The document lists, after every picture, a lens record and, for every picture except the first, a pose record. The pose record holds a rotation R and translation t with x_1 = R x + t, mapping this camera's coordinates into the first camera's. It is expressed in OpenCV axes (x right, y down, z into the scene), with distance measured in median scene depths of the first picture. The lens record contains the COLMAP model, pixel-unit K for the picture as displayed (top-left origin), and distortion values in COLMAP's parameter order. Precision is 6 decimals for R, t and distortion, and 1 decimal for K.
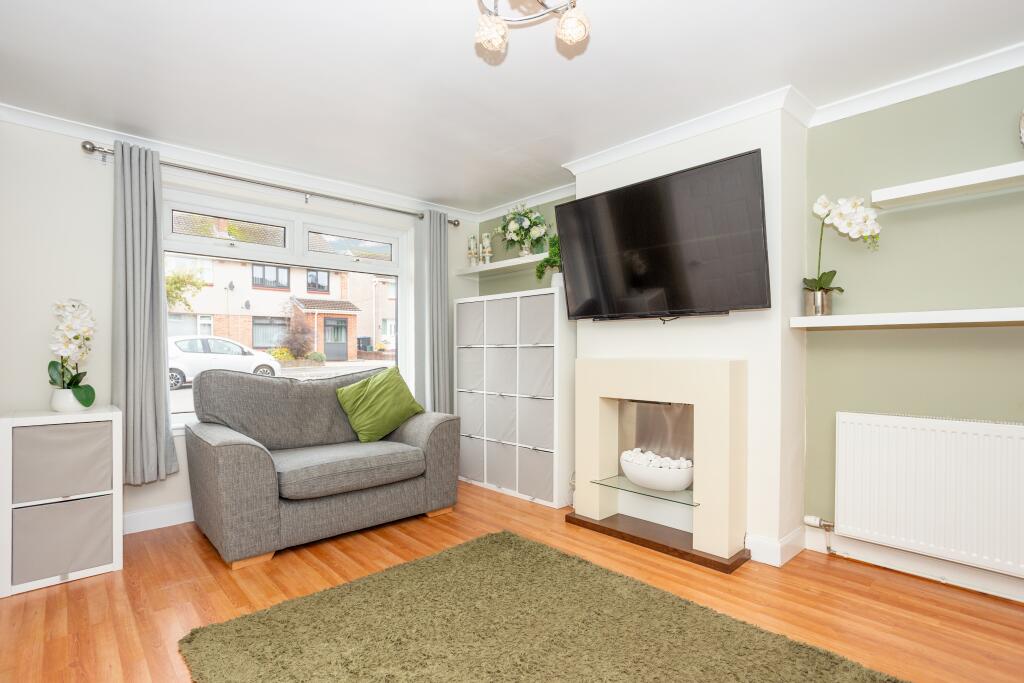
lens RADIAL K [[508.6, 0, 510.3], [0, 508.6, 361.2], [0, 0, 1]] dist [-0.060582, 0.036253]
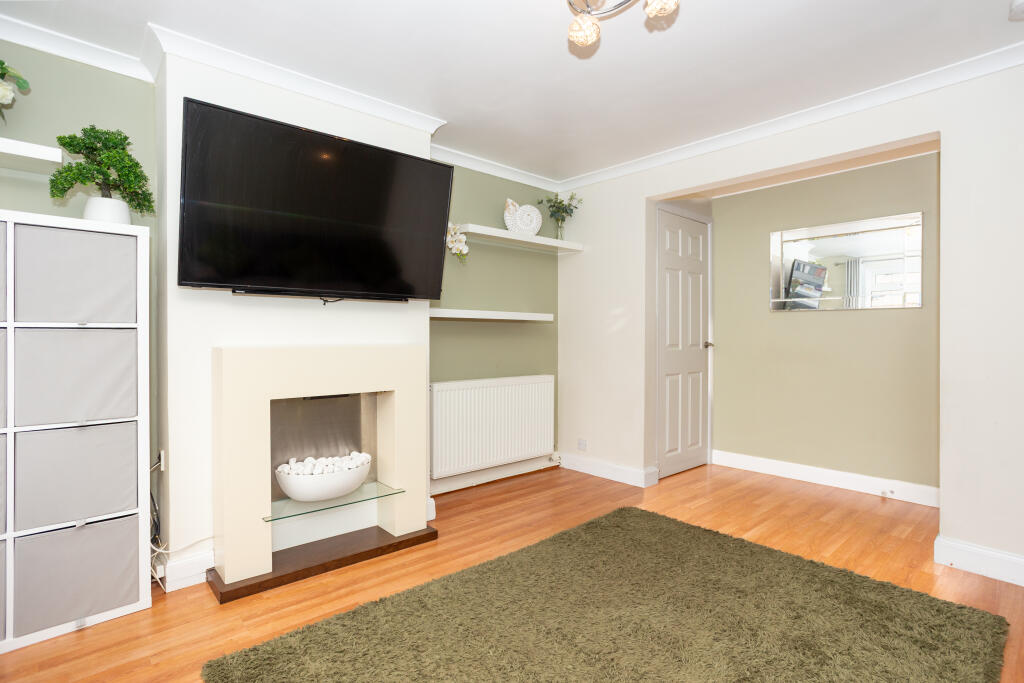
lens RADIAL K [[500.8, 0, 504.9], [0, 500.8, 342.8], [0, 0, 1]] dist [-0.055067, 0.033442]
pose [[0.030765, -0.010967, 0.999466, -0.605082], [0.021183, 0.999722, 0.010317, -0.013099], [-0.999302, 0.020854, 0.030989, 0.754564]]
